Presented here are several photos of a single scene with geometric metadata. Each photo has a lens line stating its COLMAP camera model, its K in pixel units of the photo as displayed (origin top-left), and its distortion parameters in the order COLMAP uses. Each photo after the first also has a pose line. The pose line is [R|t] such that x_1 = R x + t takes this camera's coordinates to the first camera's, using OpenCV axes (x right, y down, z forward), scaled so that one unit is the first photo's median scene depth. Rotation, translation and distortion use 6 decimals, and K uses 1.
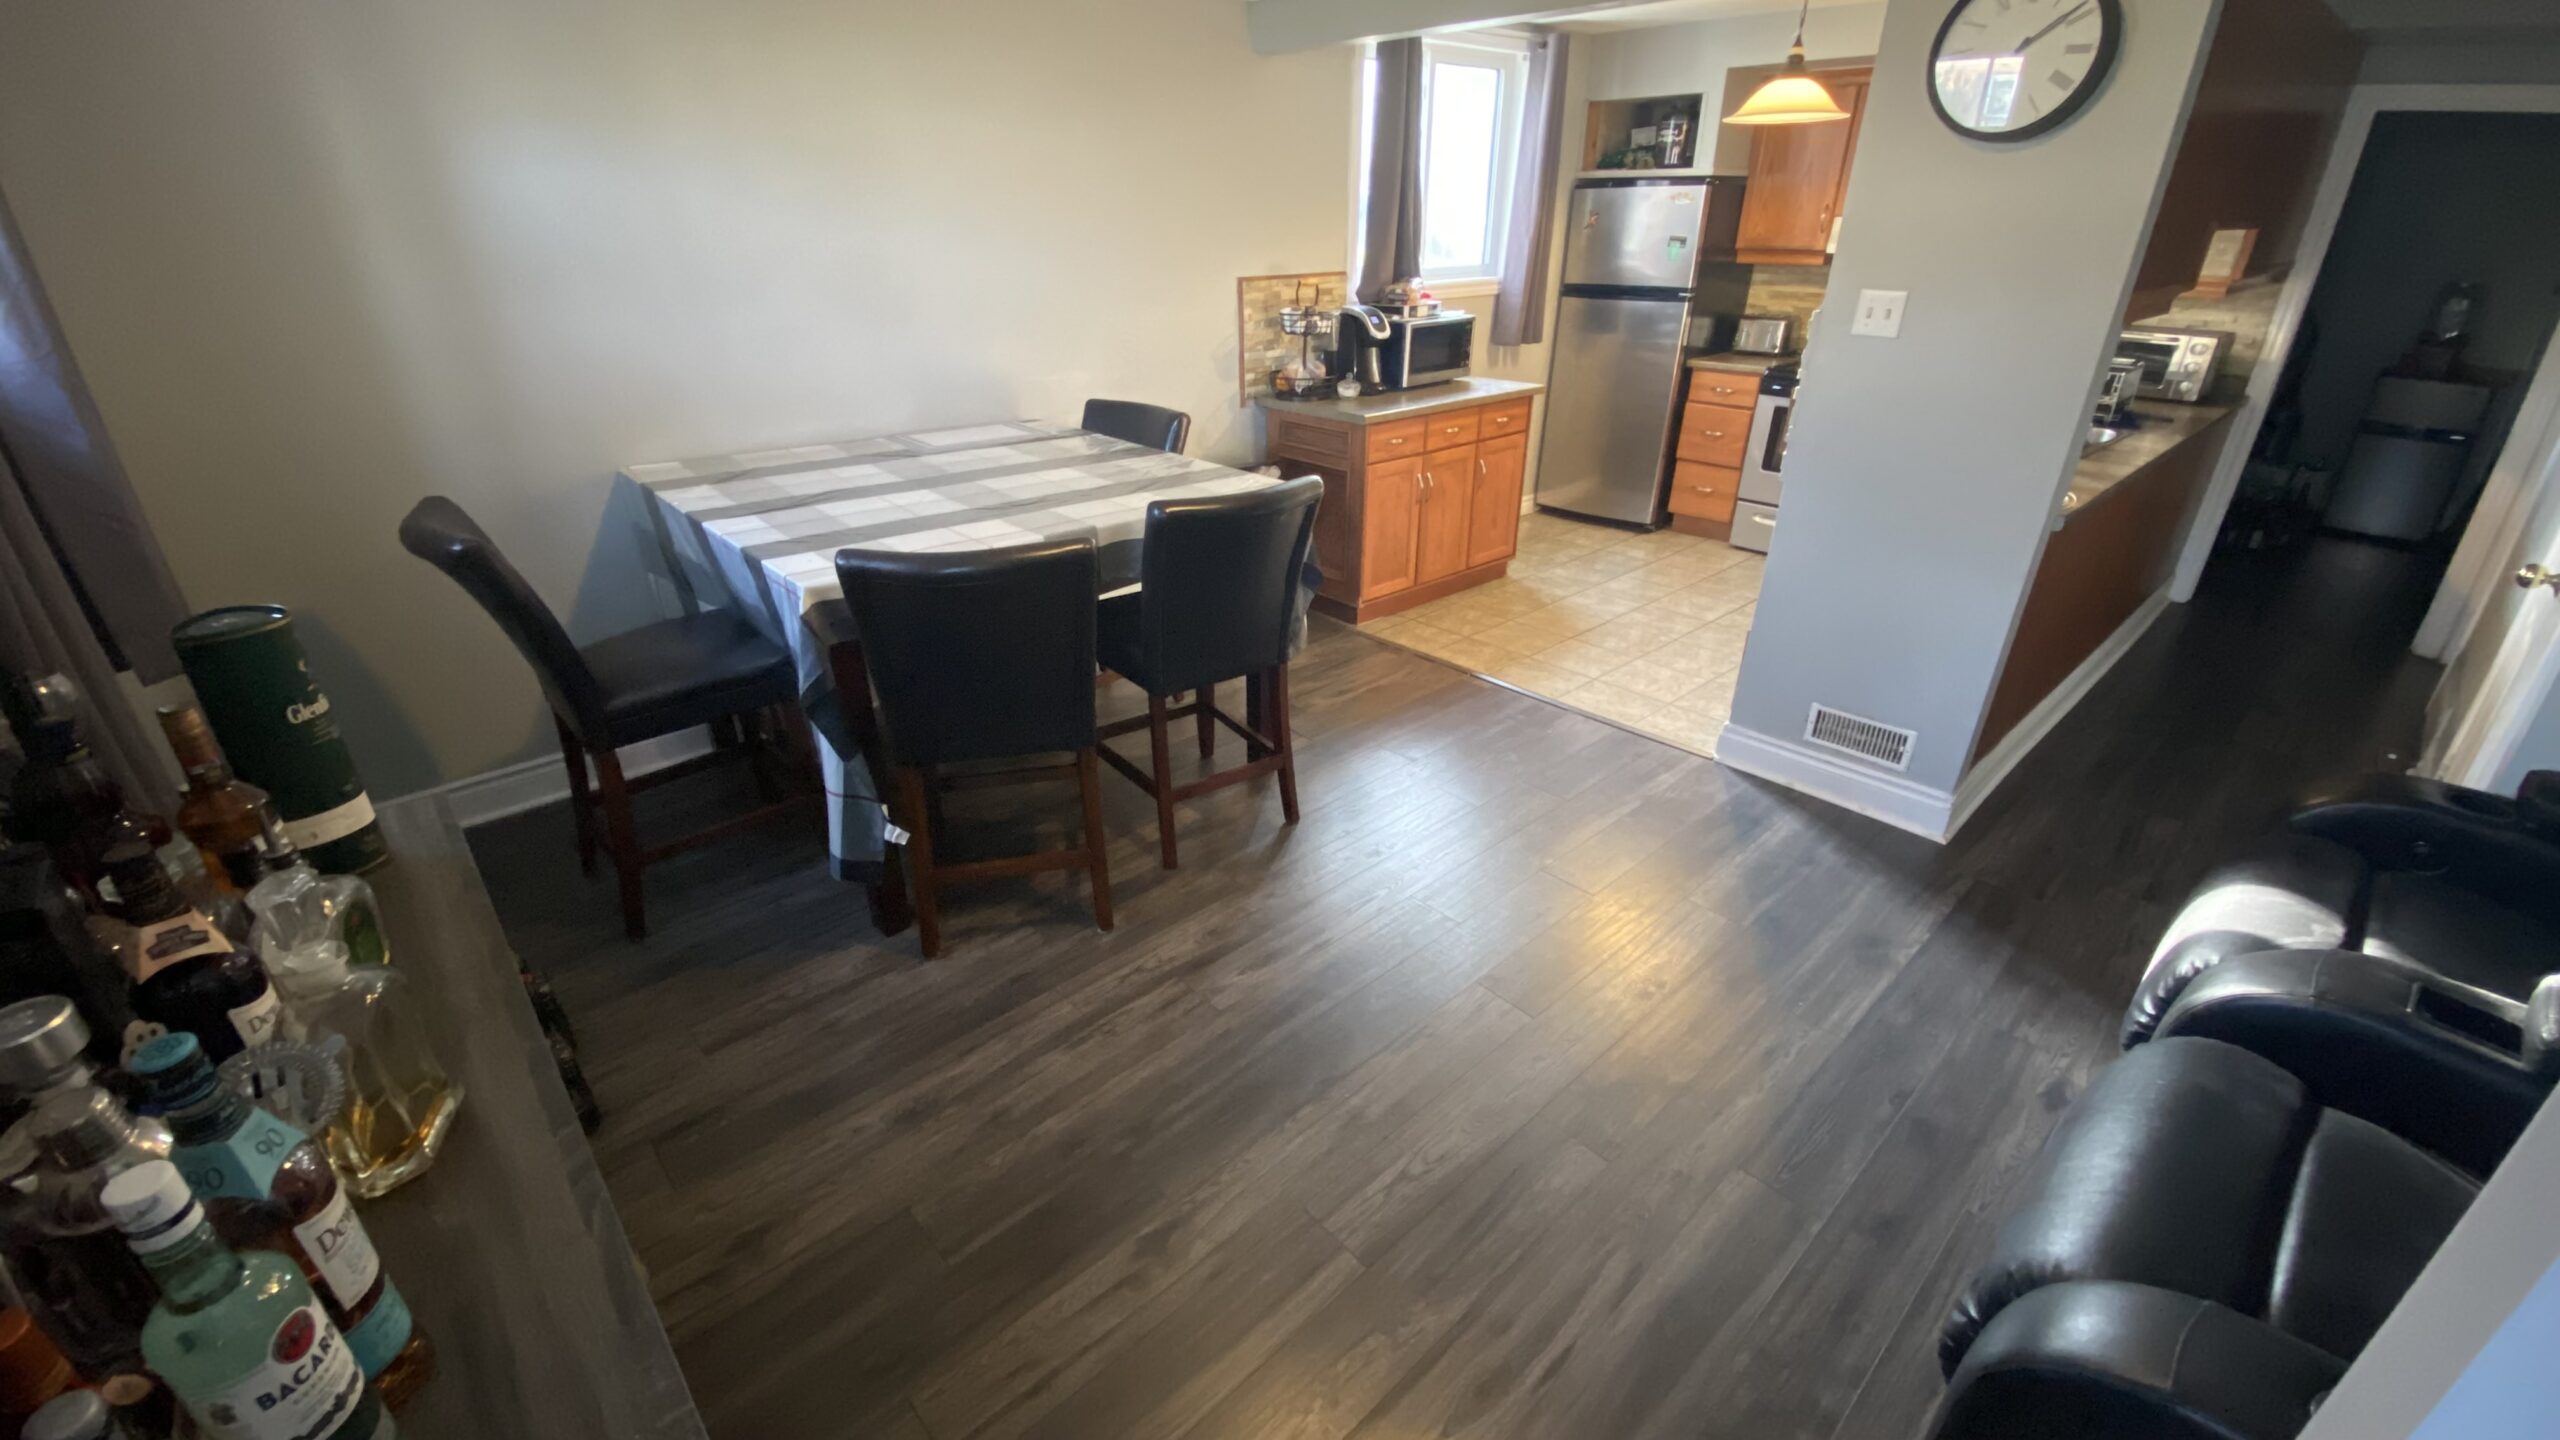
lens RADIAL K [[1048.7, 0, 1265.3], [0, 1048.7, 740.0], [0, 0, 1]] dist [0.059182, -0.043770]
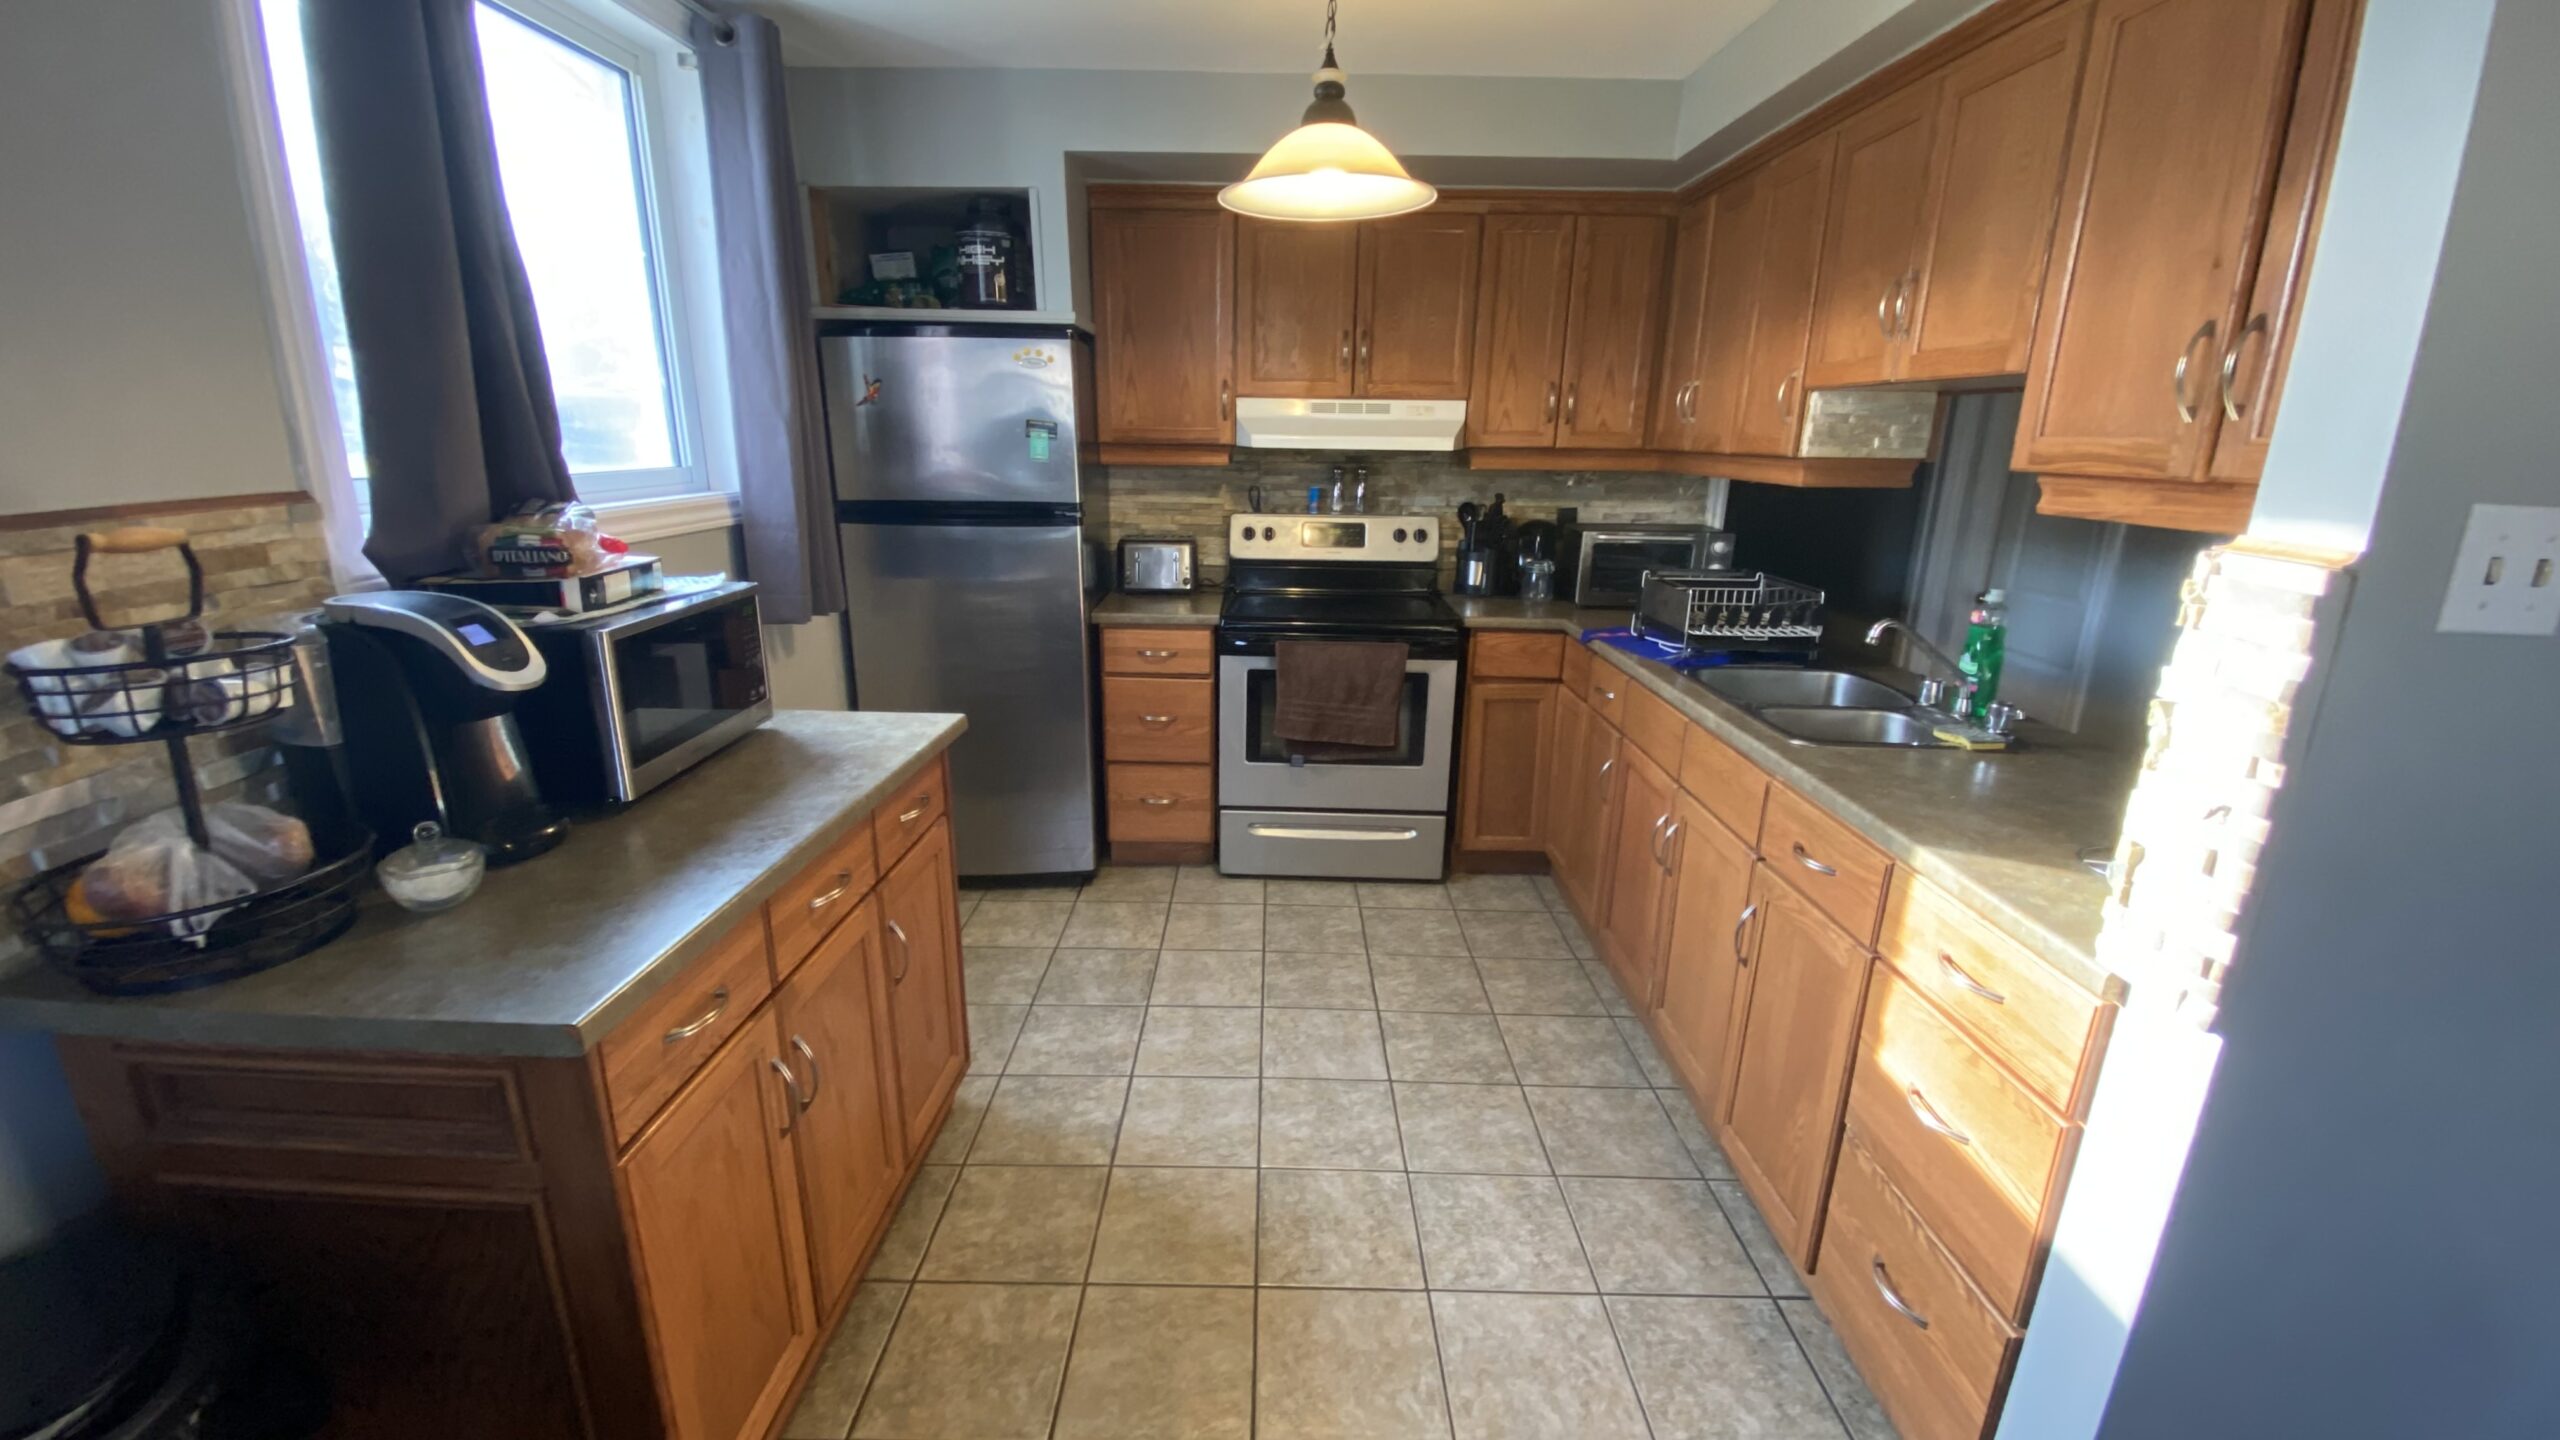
lens RADIAL K [[1048.7, 0, 1265.3], [0, 1048.7, 740.0], [0, 0, 1]] dist [0.059182, -0.043770]
pose [[0.689456, -0.198177, 0.696689, 0.038463], [0.315828, 0.947845, -0.042929, -0.272385], [-0.651845, 0.249632, 0.716088, 0.614836]]
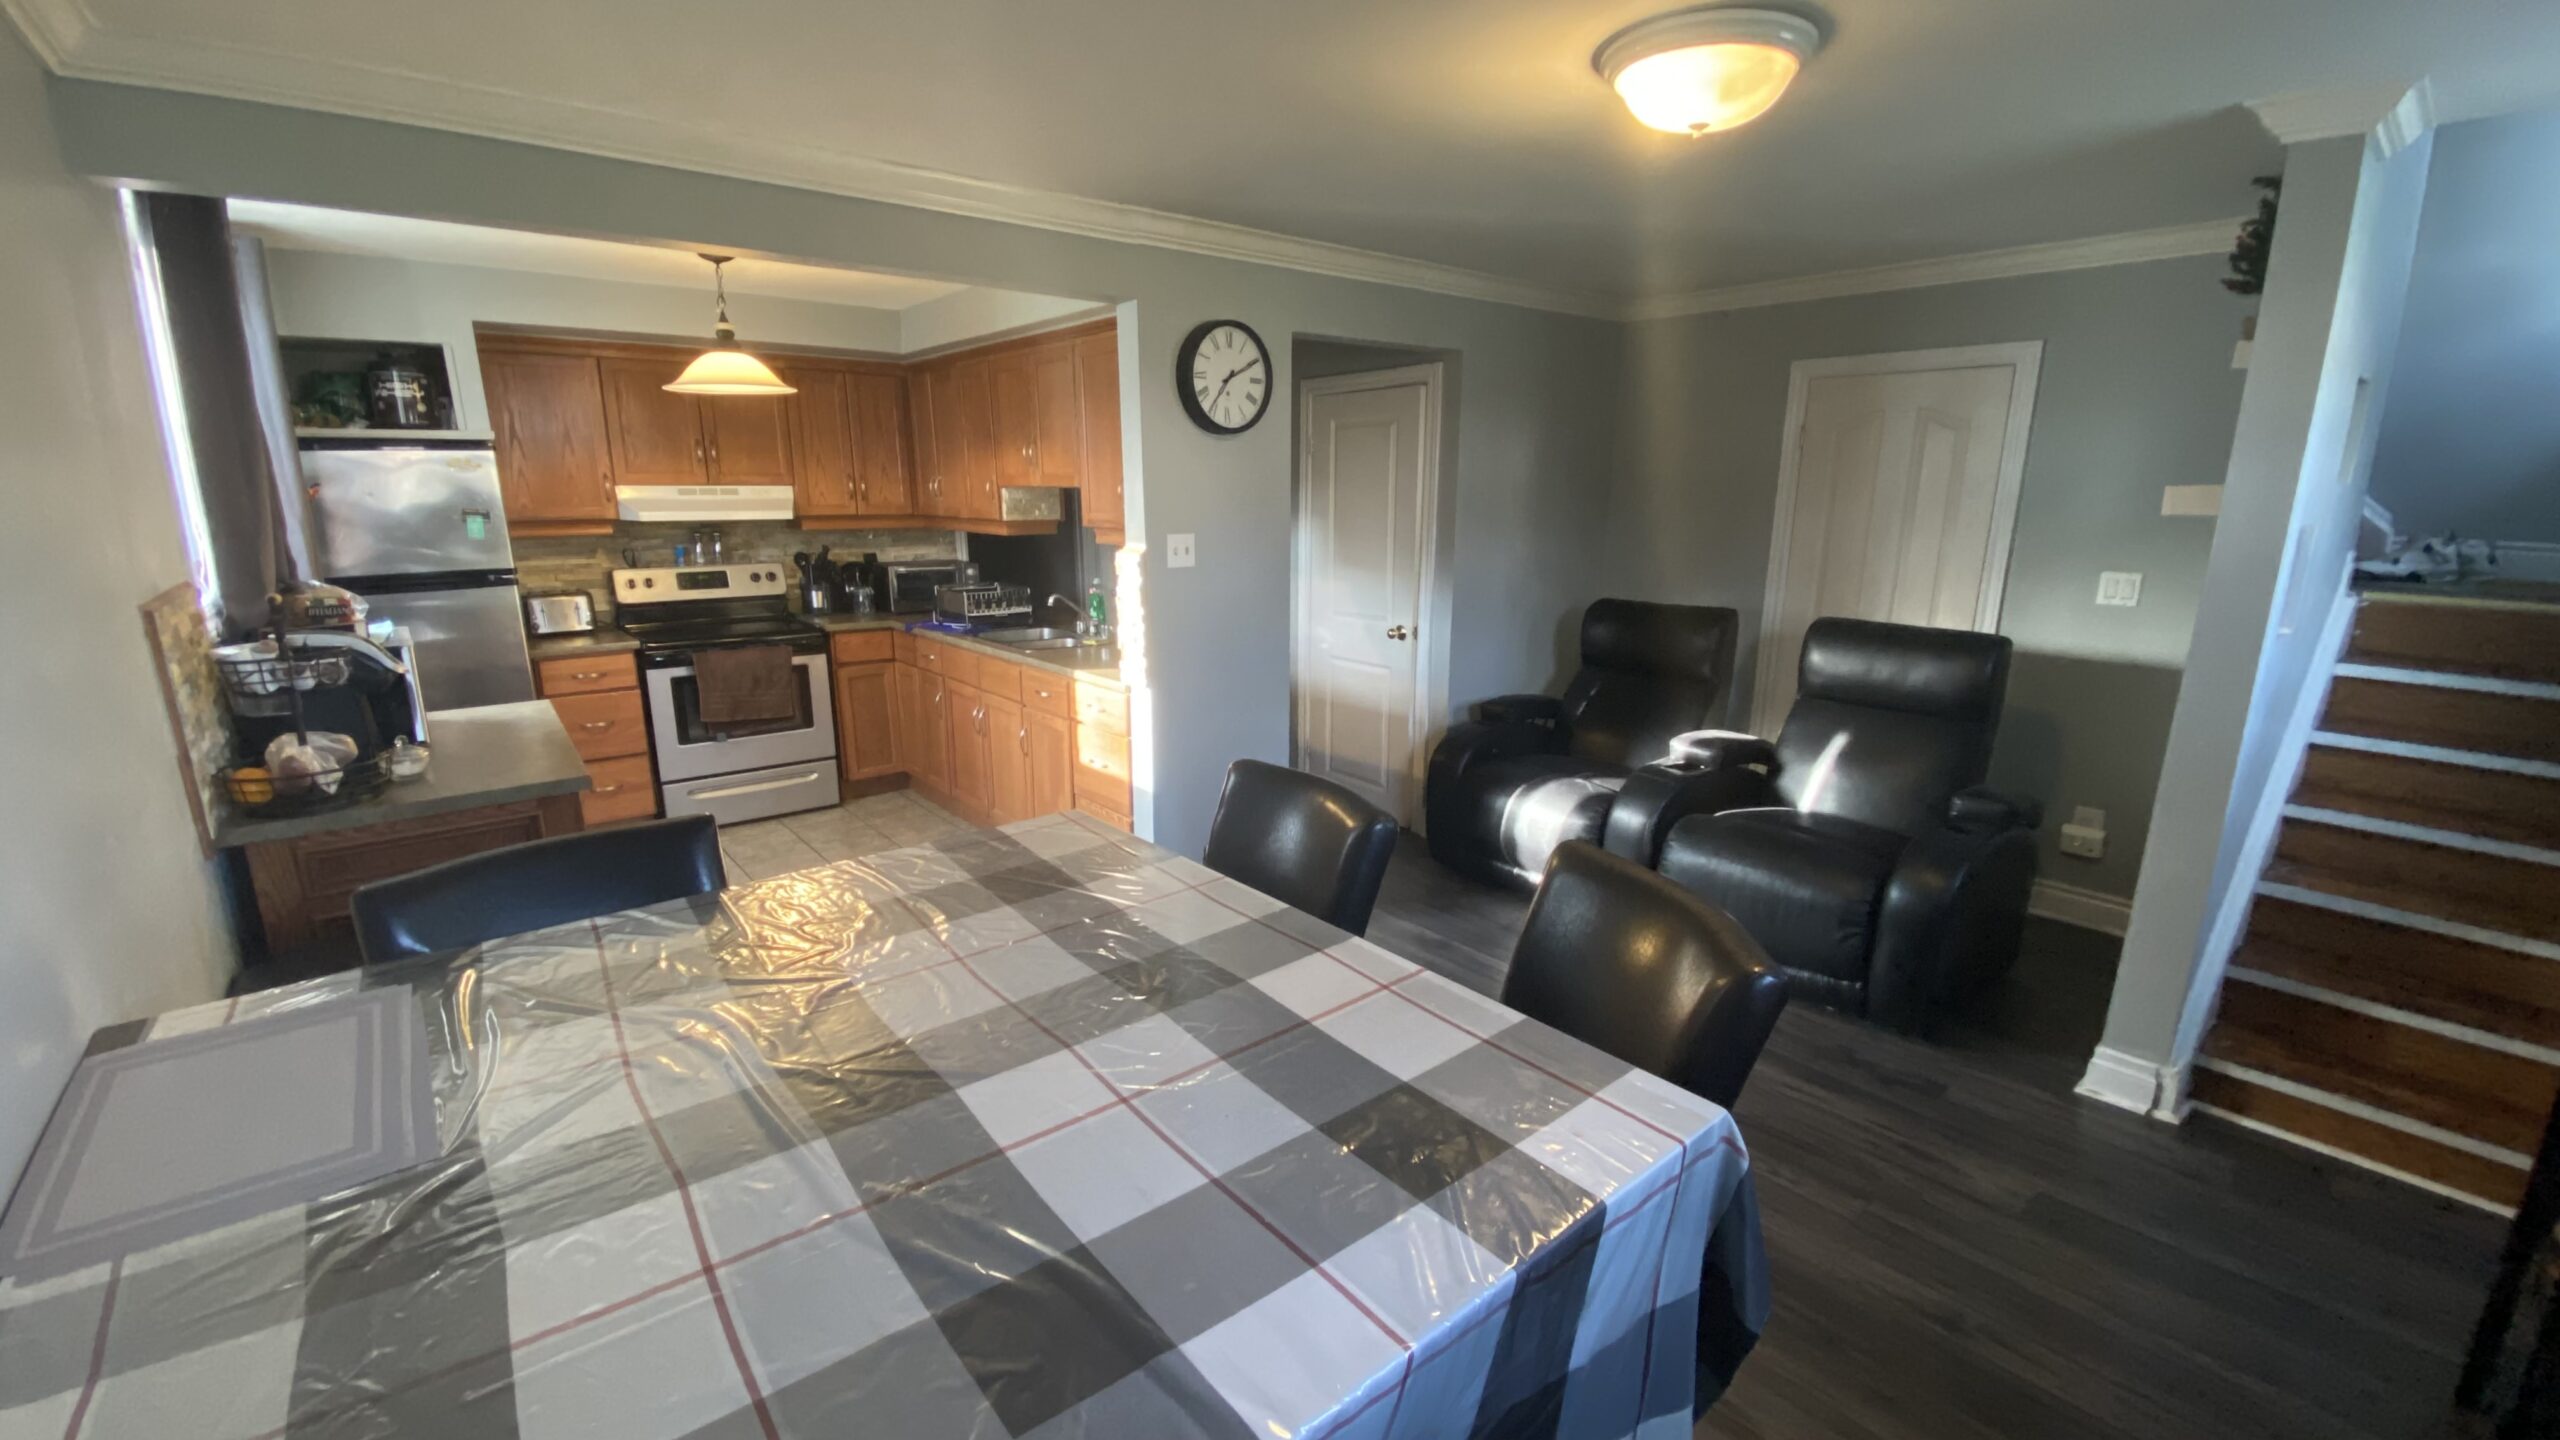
lens RADIAL K [[1052.2, 0, 1295.9], [0, 1052.2, 755.9], [0, 0, 1]] dist [-0.011148, -0.000321]
pose [[0.042001, -0.252713, 0.966629, -0.417187], [0.444151, 0.871353, 0.208505, -0.231594], [-0.894967, 0.420572, 0.148841, 0.474217]]
